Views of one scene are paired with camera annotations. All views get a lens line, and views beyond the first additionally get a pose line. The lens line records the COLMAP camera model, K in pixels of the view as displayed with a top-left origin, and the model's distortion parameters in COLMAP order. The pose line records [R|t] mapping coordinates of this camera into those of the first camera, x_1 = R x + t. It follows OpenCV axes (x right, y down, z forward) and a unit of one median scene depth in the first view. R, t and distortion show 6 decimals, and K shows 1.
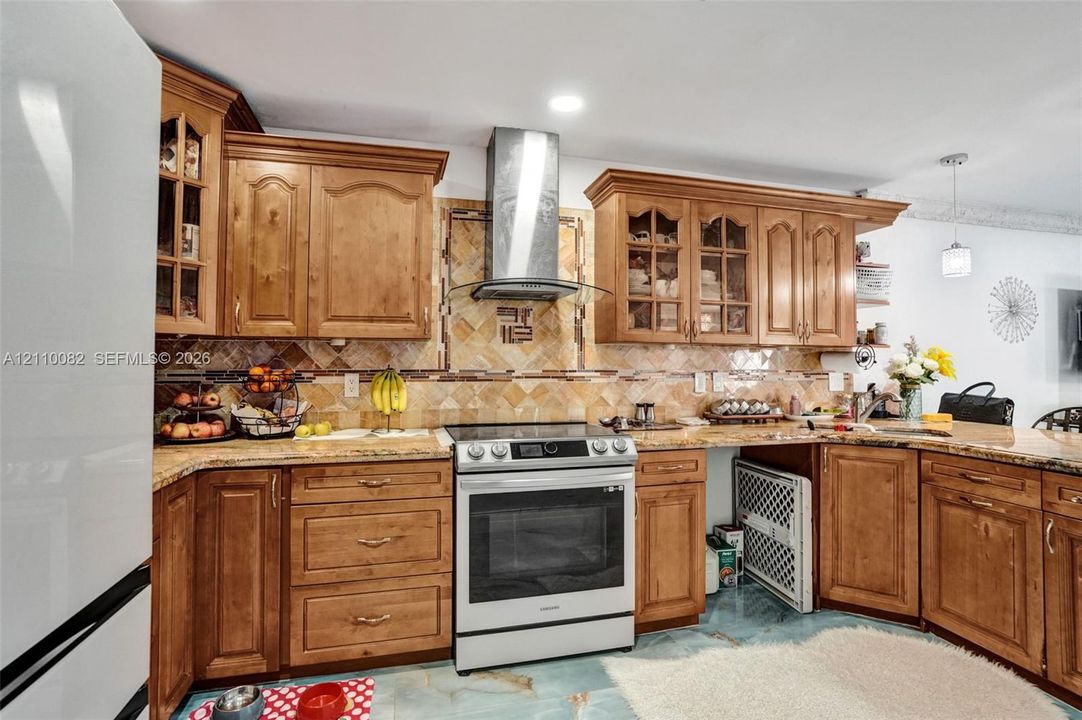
lens RADIAL K [[507.9, 0, 543.9], [0, 507.9, 362.3], [0, 0, 1]] dist [-0.053177, 0.022724]
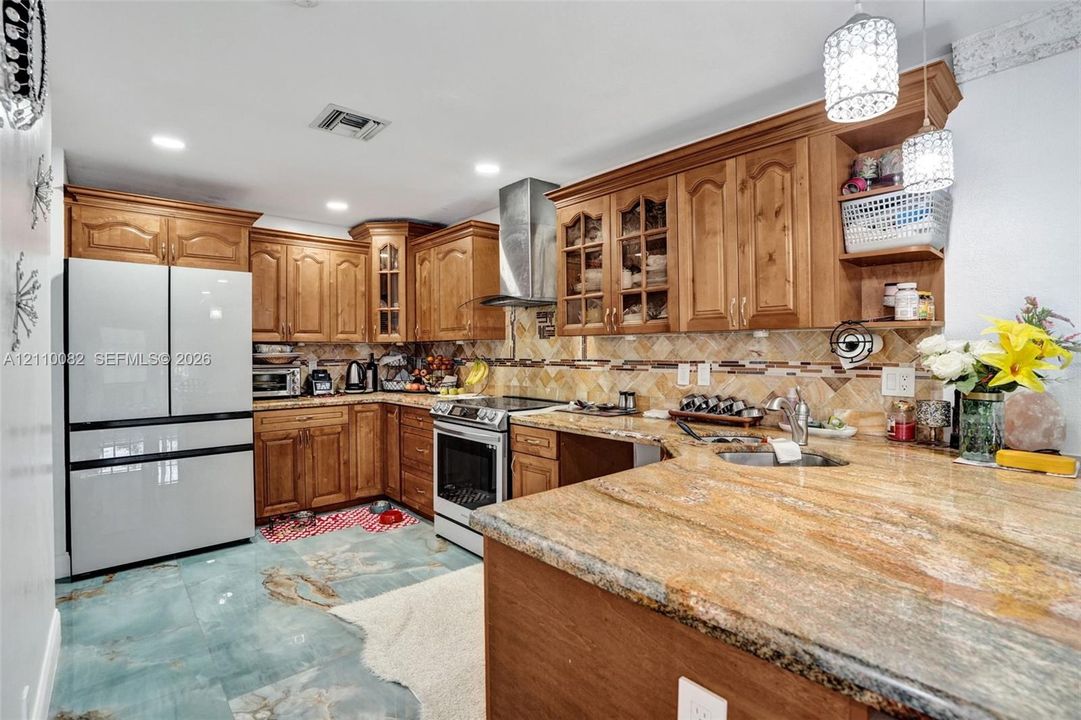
lens RADIAL K [[507.4, 0, 543.4], [0, 507.4, 362.3], [0, 0, 1]] dist [-0.053177, 0.022724]
pose [[0.458124, 0.013900, -0.888780, 1.112134], [0.016107, 0.999584, 0.023936, -0.008228], [0.888743, -0.025282, 0.457709, 0.391412]]
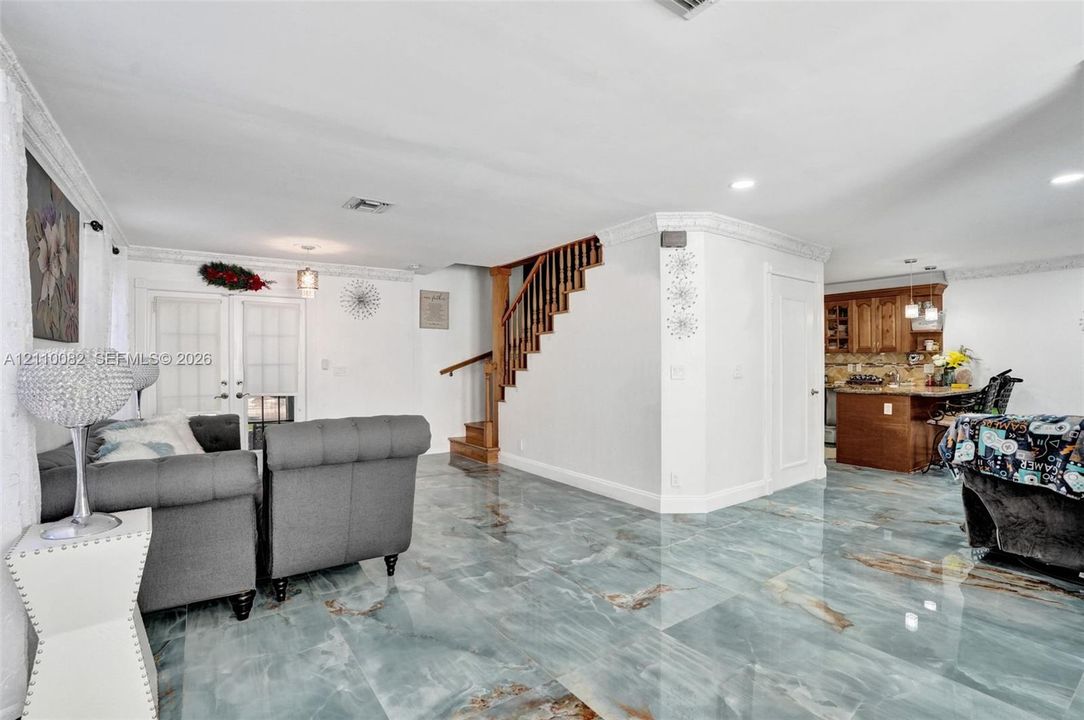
lens RADIAL K [[508.8, 0, 544.9], [0, 508.8, 362.3], [0, 0, 1]] dist [-0.053177, 0.022724]
pose [[0.354769, -0.001924, -0.934952, 2.301536], [0.006693, 0.999977, 0.000482, 0.001491], [0.934930, -0.006428, 0.354773, -1.417993]]
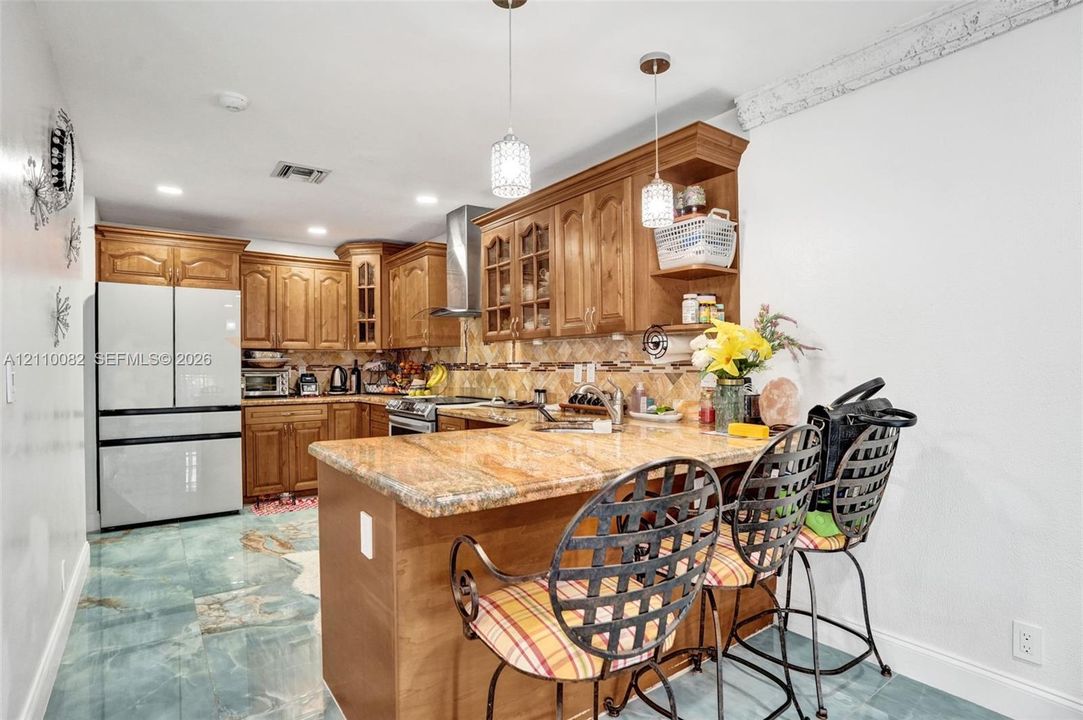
lens RADIAL K [[545.7, 0, 532.0], [0, 545.7, 380.6], [0, 0, 1]] dist [-0.020309, 0.001372]
pose [[0.355132, 0.020793, -0.934585, 1.498038], [0.015859, 0.999475, 0.028263, 0.023536], [0.934682, -0.024859, 0.354615, 0.548451]]
